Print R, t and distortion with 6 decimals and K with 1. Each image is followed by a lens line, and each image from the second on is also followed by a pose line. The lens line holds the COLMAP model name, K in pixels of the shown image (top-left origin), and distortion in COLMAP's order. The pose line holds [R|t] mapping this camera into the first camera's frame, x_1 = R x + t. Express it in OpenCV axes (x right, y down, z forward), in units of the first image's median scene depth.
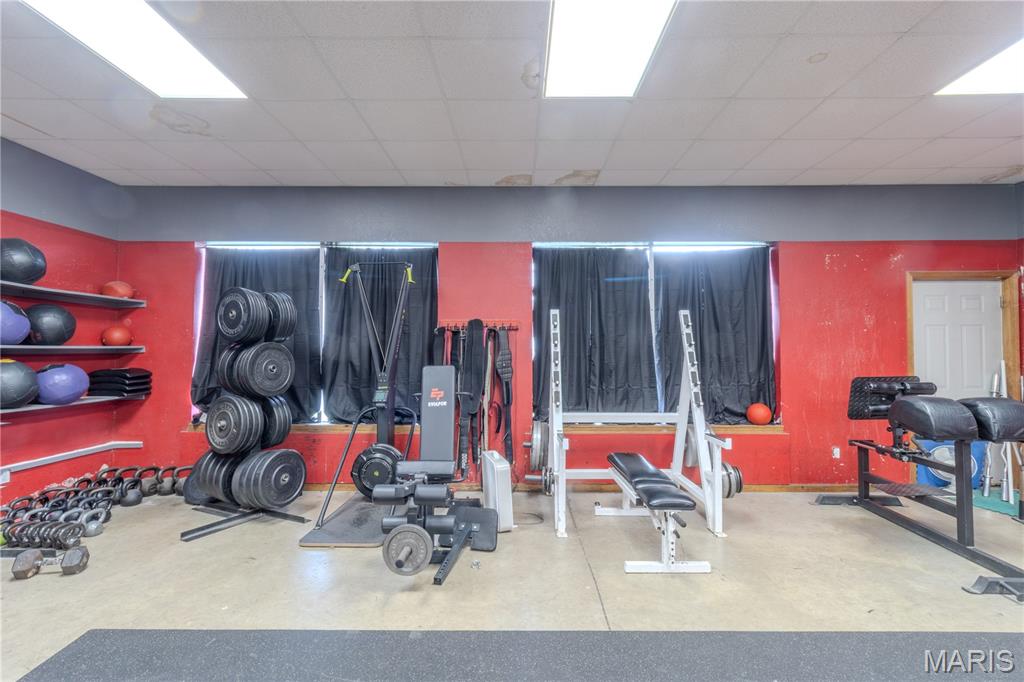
lens RADIAL K [[480.9, 0, 513.8], [0, 480.9, 336.7], [0, 0, 1]] dist [0.012391, 0.007901]
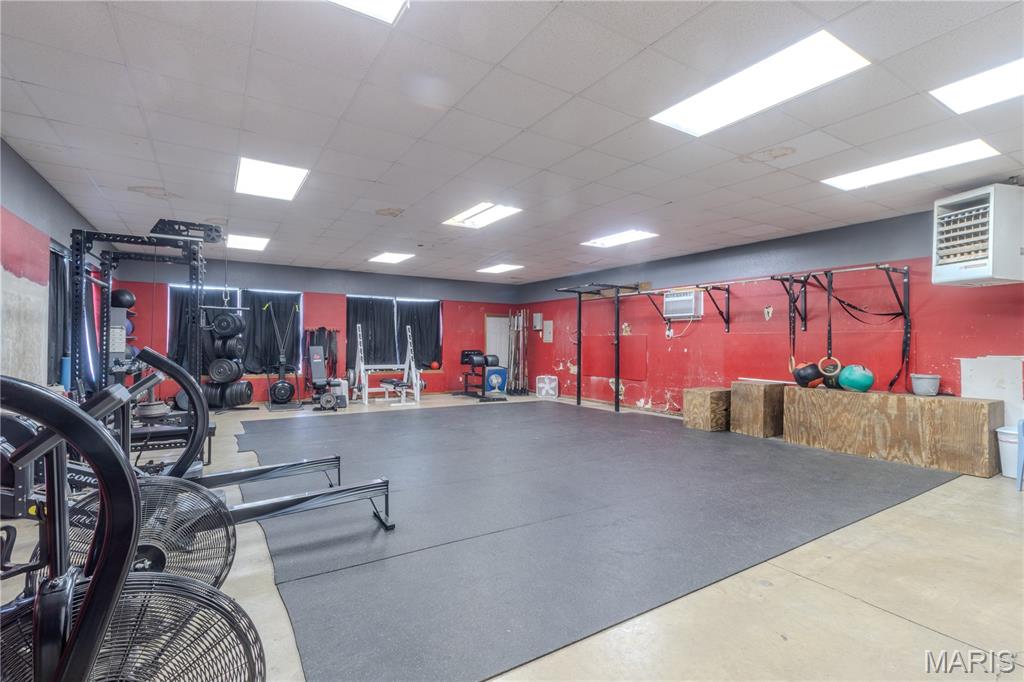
lens RADIAL K [[480.9, 0, 513.9], [0, 480.9, 340.2], [0, 0, 1]] dist [0.012391, 0.007901]
pose [[0.845005, 0.009091, 0.534681, -0.565281], [-0.025026, 0.999432, 0.022557, -0.050240], [-0.534173, -0.032441, 0.844753, -1.535057]]
